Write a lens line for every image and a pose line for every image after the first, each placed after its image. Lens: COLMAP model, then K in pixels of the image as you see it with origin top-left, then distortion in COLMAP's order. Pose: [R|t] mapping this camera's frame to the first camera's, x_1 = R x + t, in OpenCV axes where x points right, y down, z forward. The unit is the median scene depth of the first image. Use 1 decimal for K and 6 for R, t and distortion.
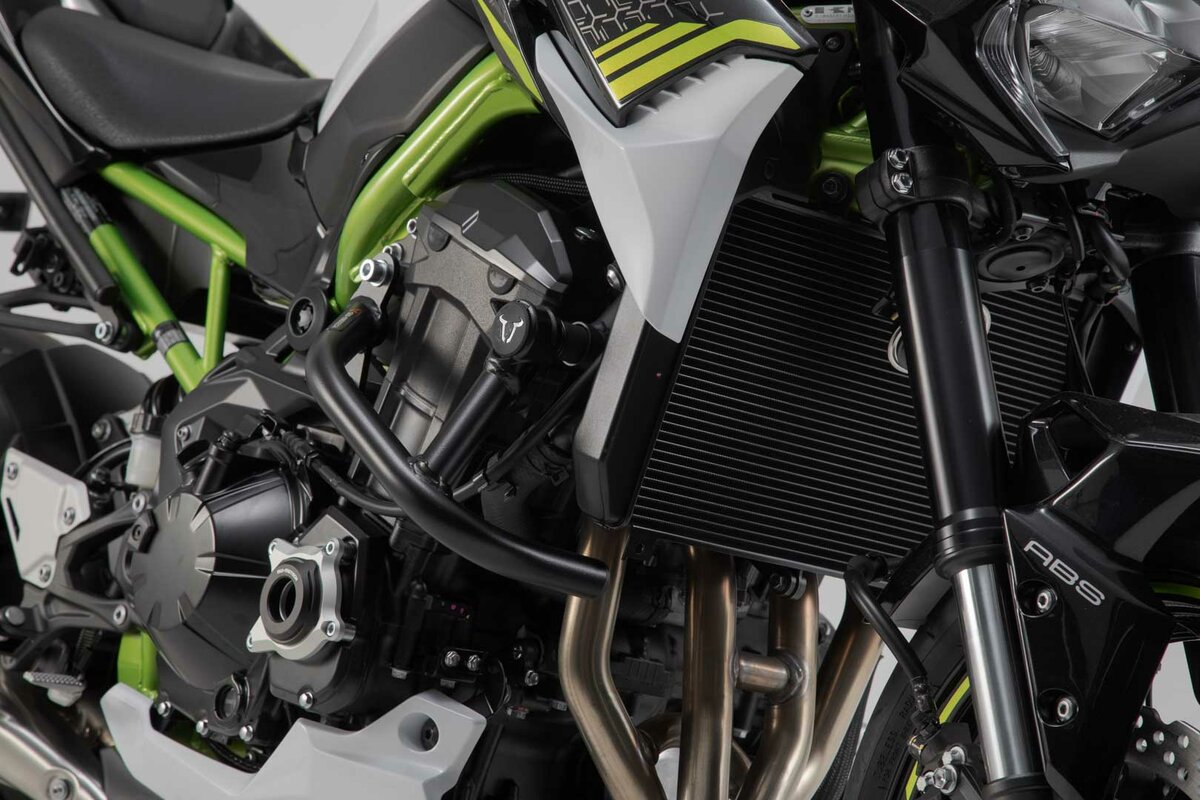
lens RADIAL K [[3555.9, 0, 601.4], [0, 3555.9, 399.3], [0, 0, 1]] dist [0.778233, 0.000000]
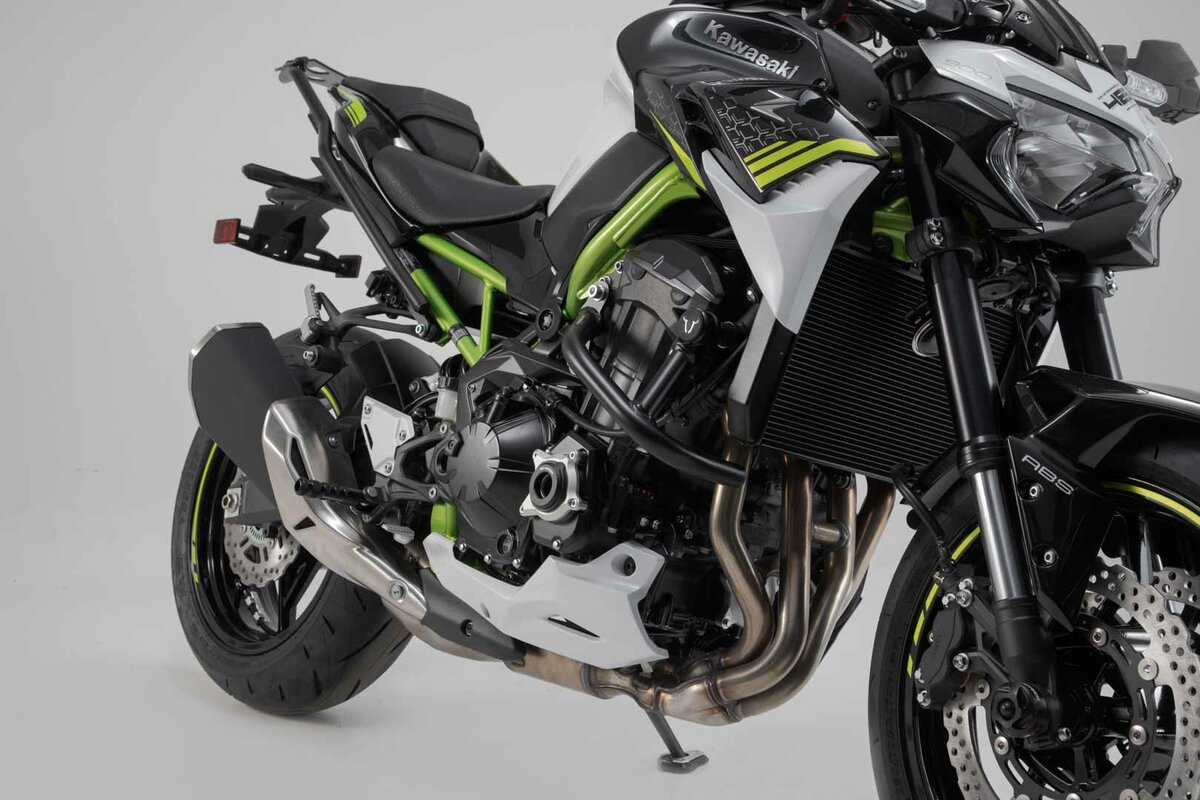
lens RADIAL K [[1750.9, 0, 598.2], [0, 1750.9, 401.6], [0, 0, 1]] dist [0.219027, 0.000000]
pose [[0.999383, 0.013893, 0.032264, -0.091048], [-0.014042, 0.999892, 0.004399, 0.012583], [-0.032200, -0.004849, 0.999470, 0.177418]]
